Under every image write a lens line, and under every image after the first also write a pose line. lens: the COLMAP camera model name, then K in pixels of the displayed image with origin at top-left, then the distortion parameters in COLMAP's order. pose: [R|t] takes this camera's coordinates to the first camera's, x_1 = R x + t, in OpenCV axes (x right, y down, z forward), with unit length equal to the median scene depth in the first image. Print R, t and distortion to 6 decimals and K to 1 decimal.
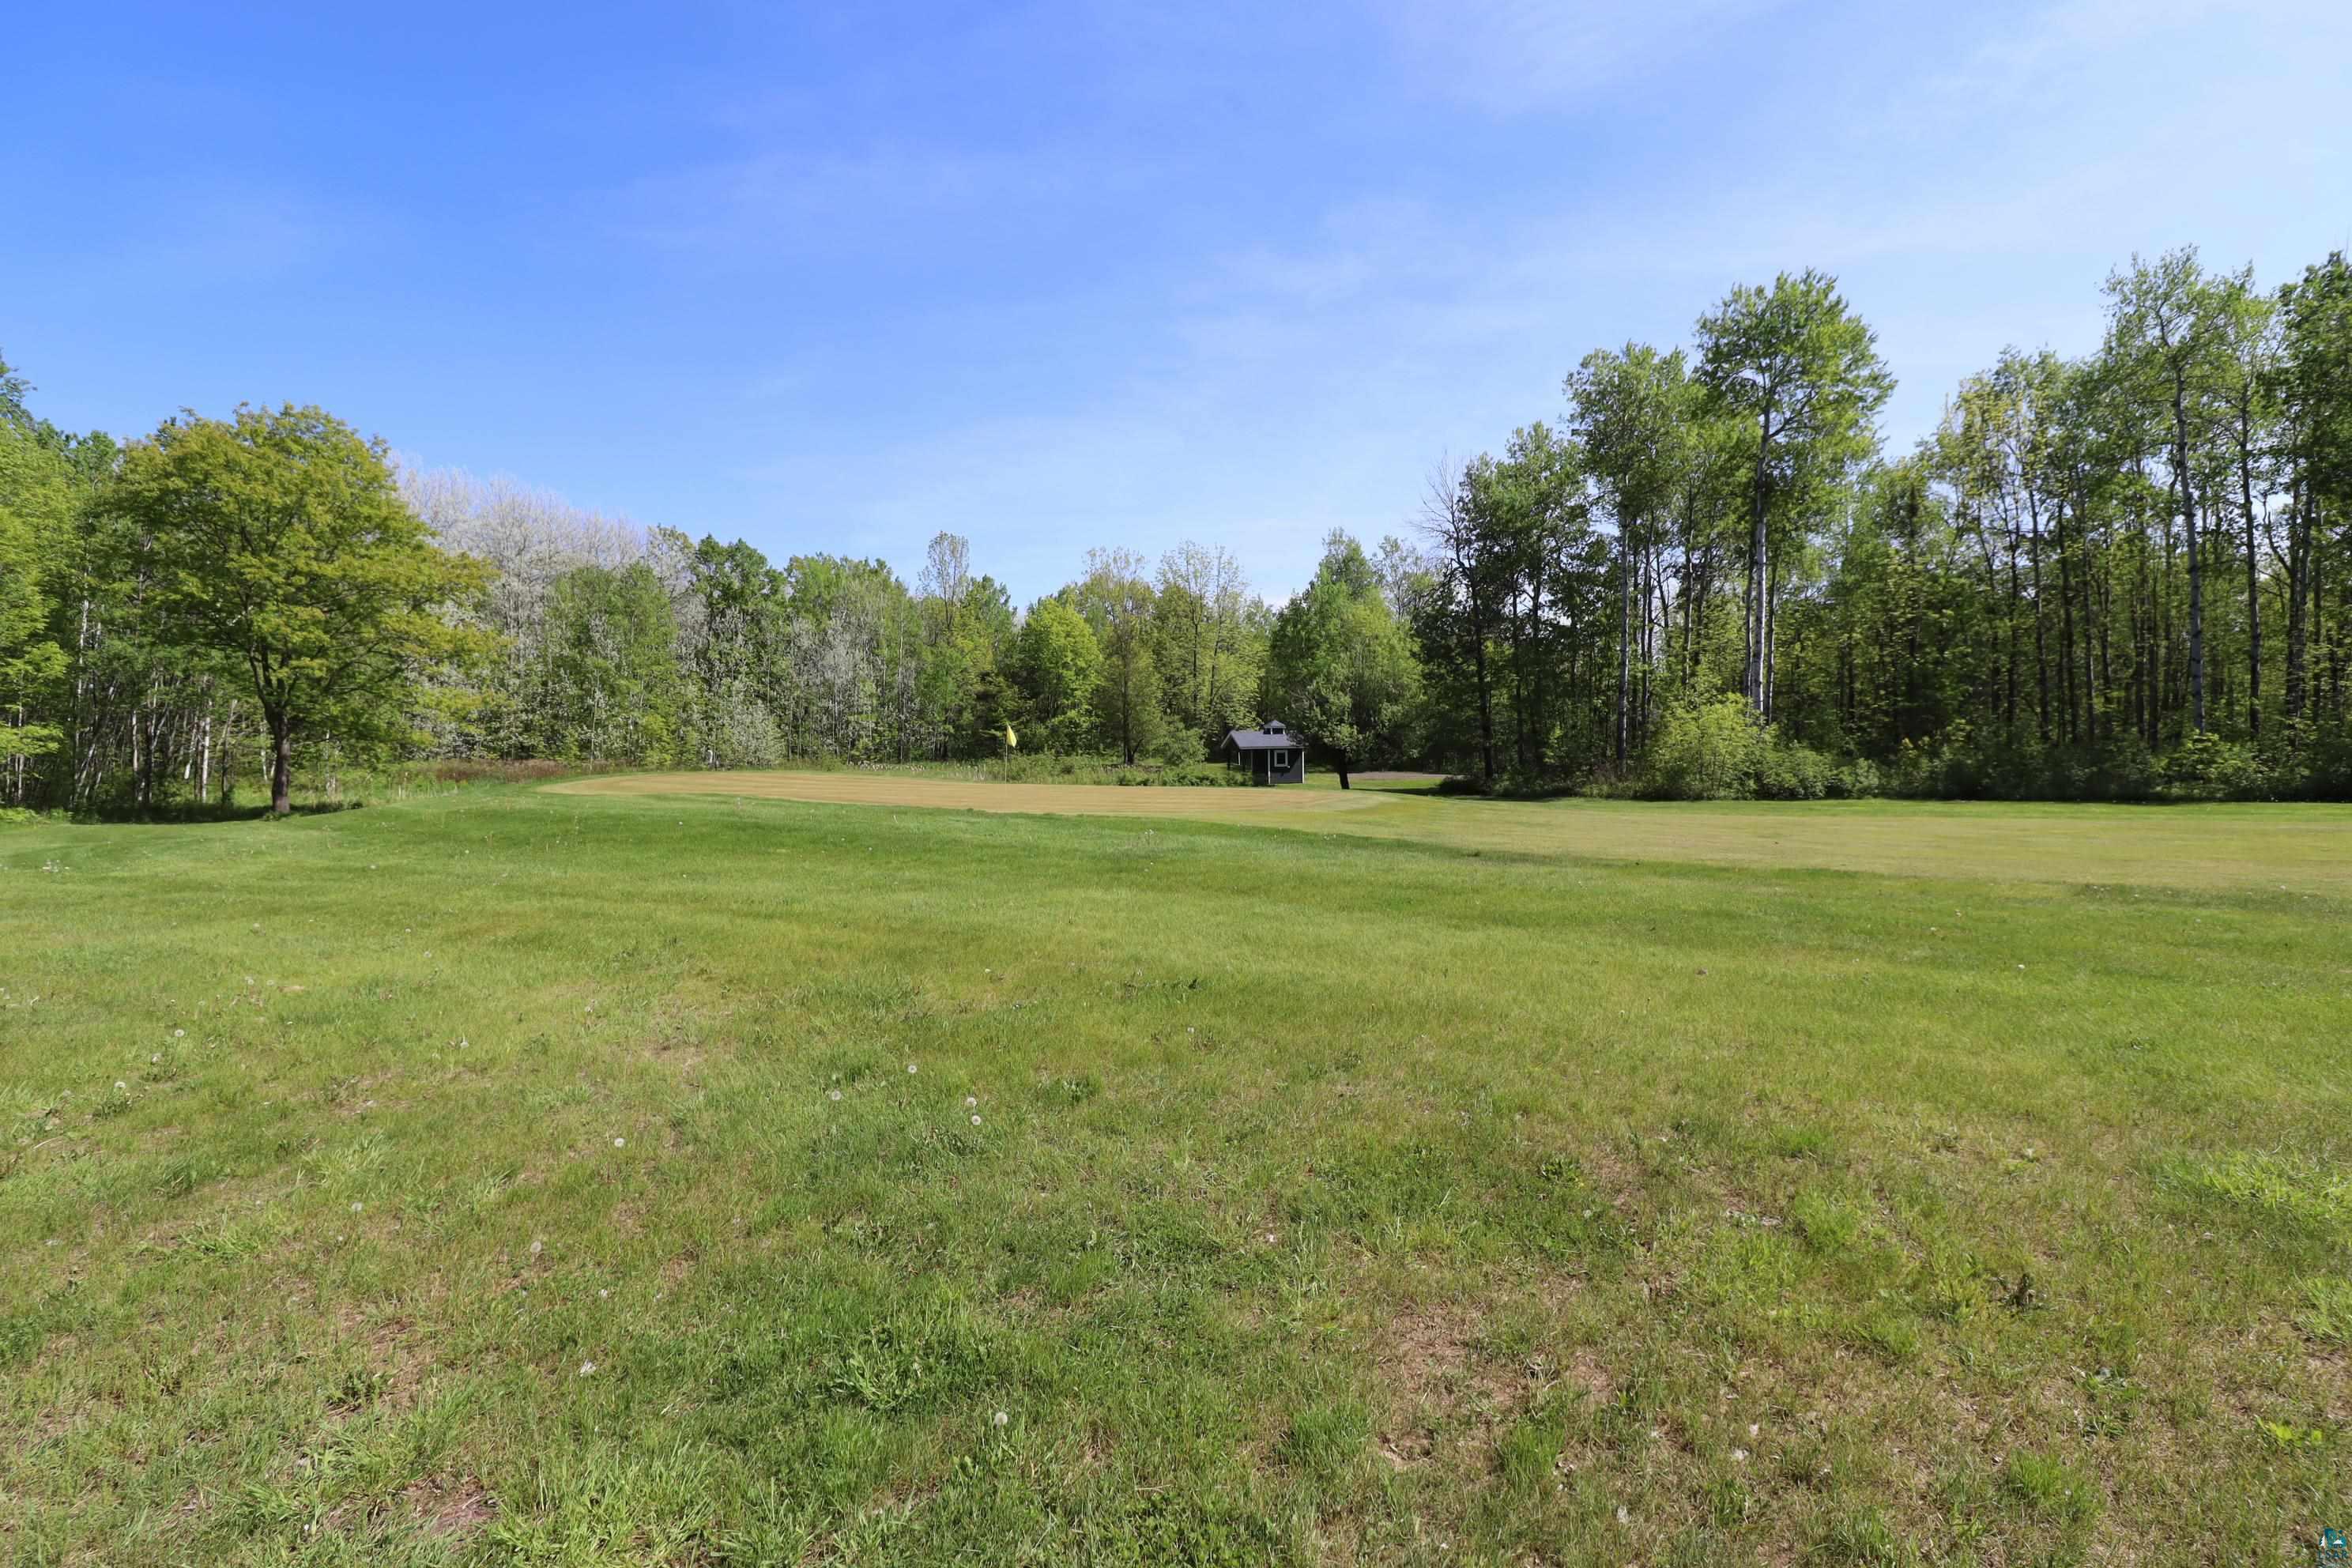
lens RADIAL K [[1100.8, 0, 1175.2], [0, 1100.8, 778.5], [0, 0, 1]] dist [0.000473, -0.013562]
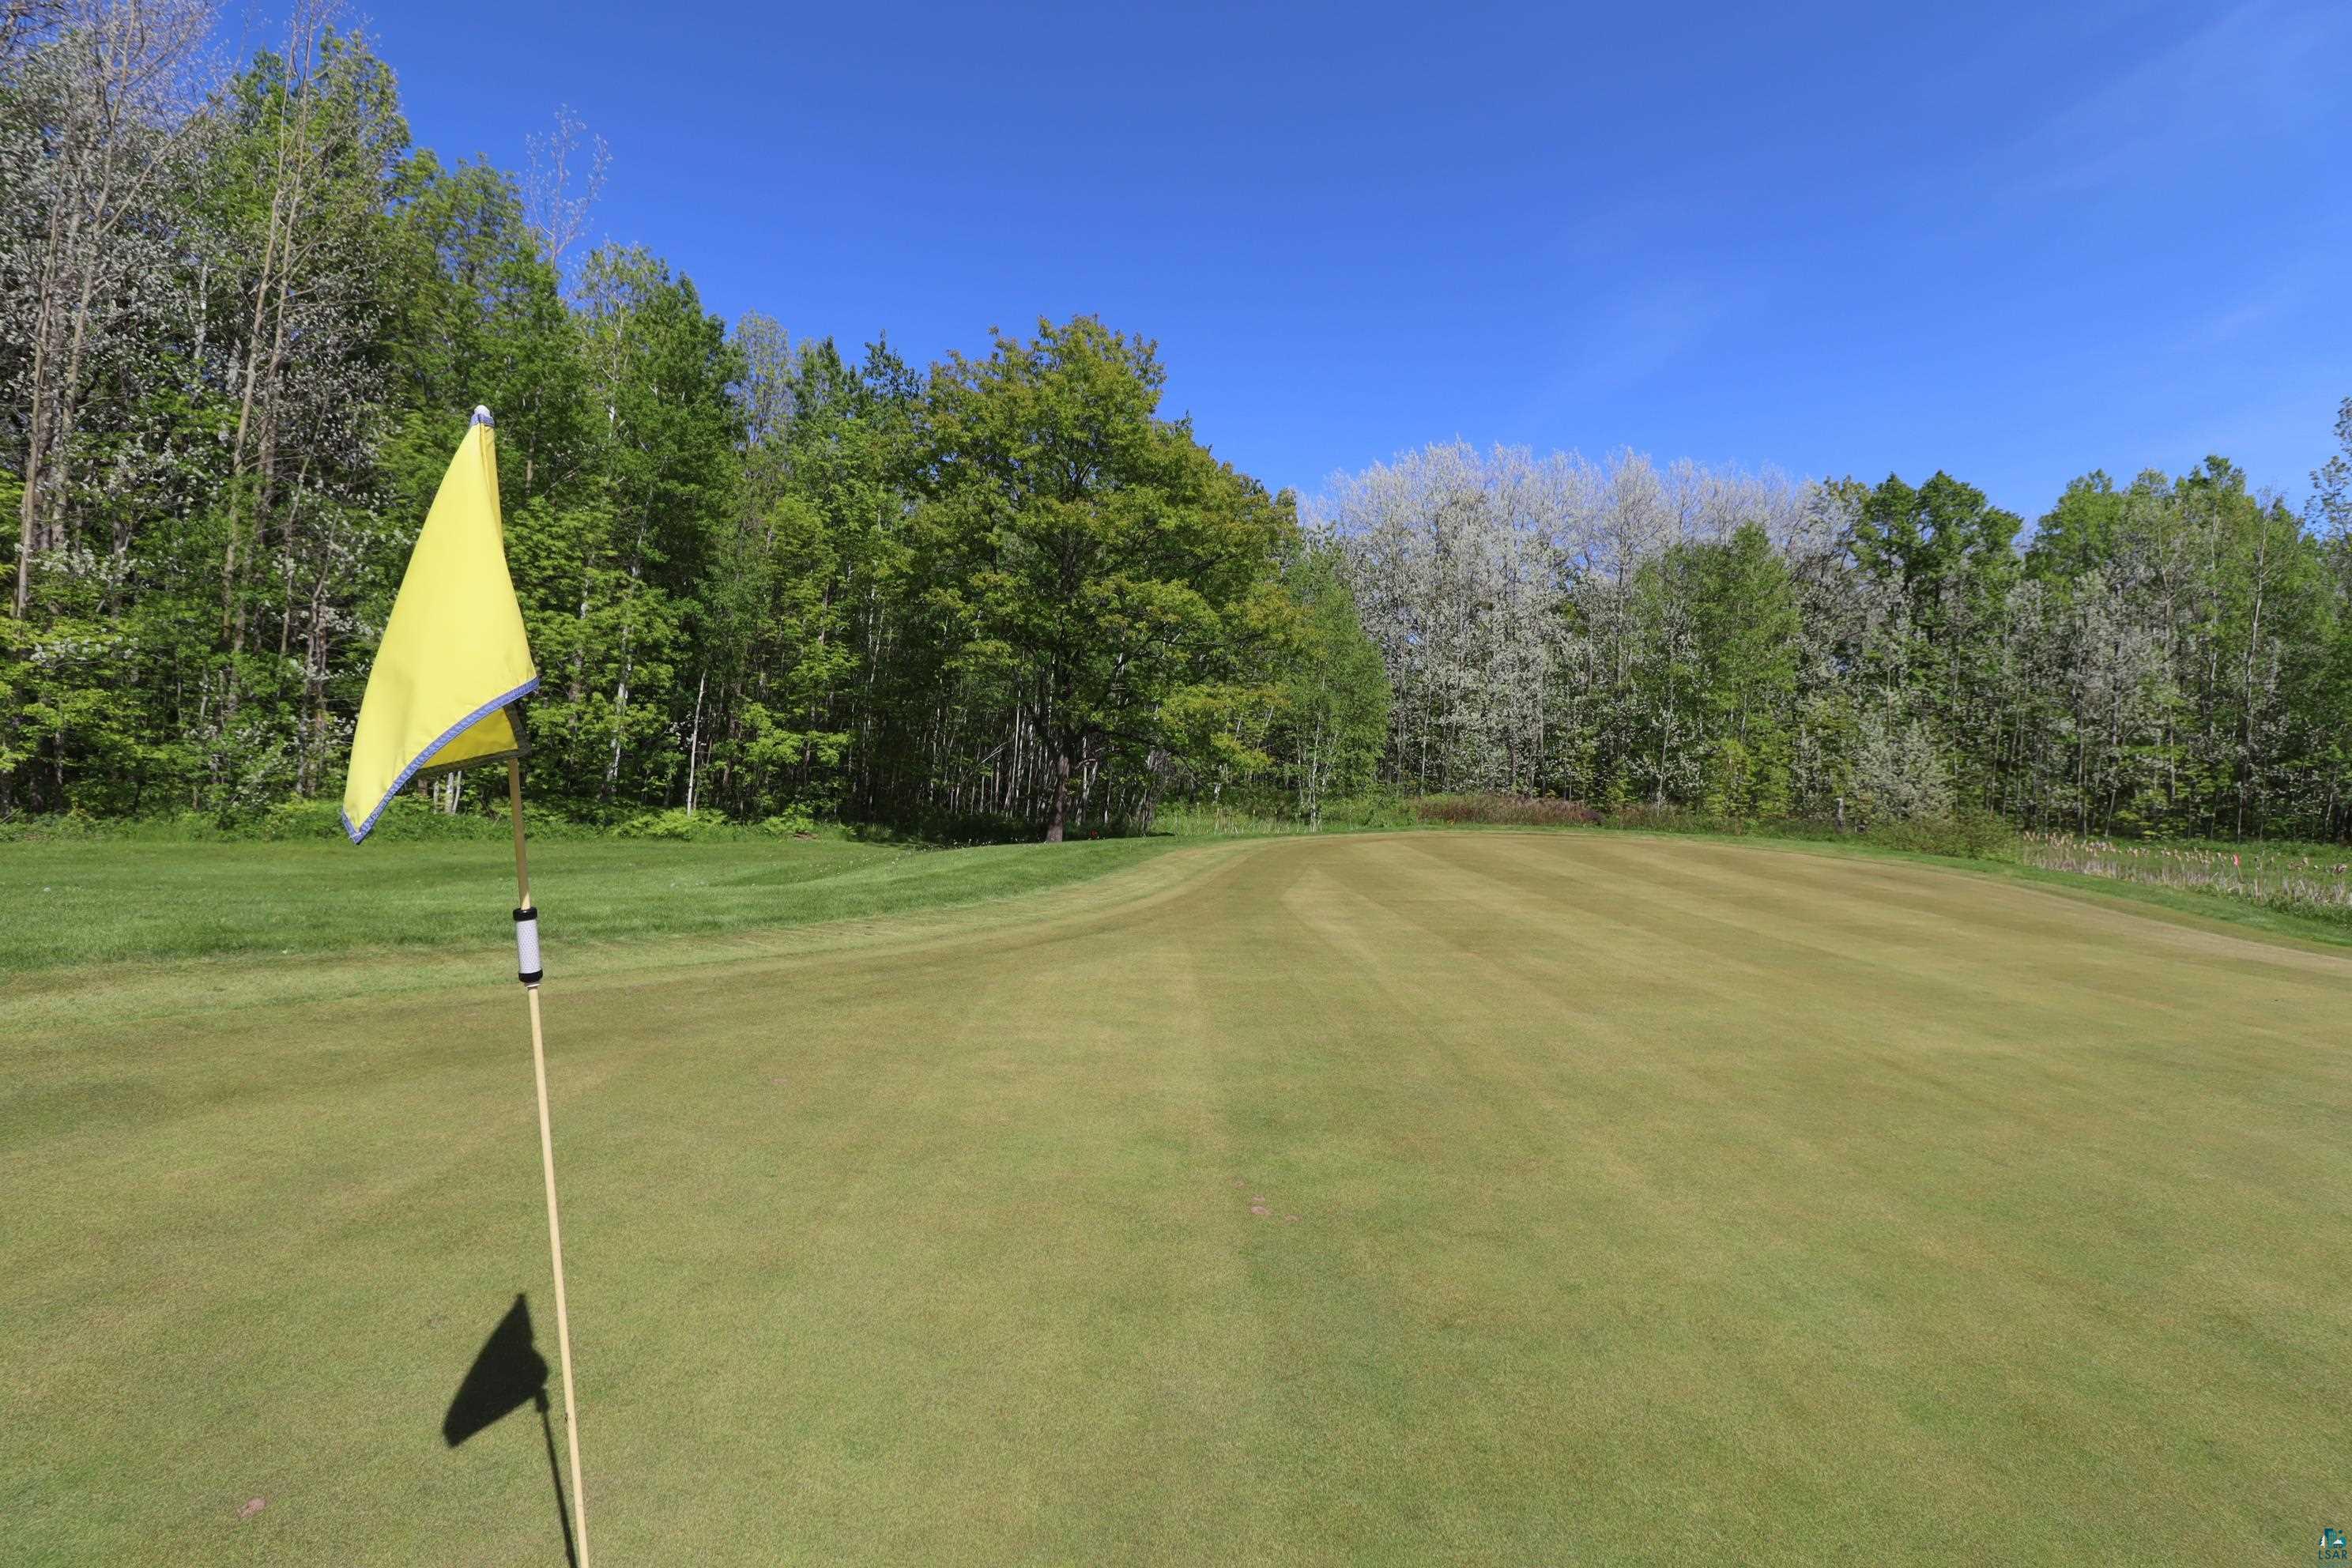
lens RADIAL K [[1100.8, 0, 1172.0], [0, 1100.8, 786.0], [0, 0, 1]] dist [0.000473, -0.013562]
pose [[0.475894, 0.037336, -0.878710, -0.040699], [-0.067064, 0.997730, 0.006073, -0.009397], [0.876942, 0.056040, 0.477317, 0.313786]]
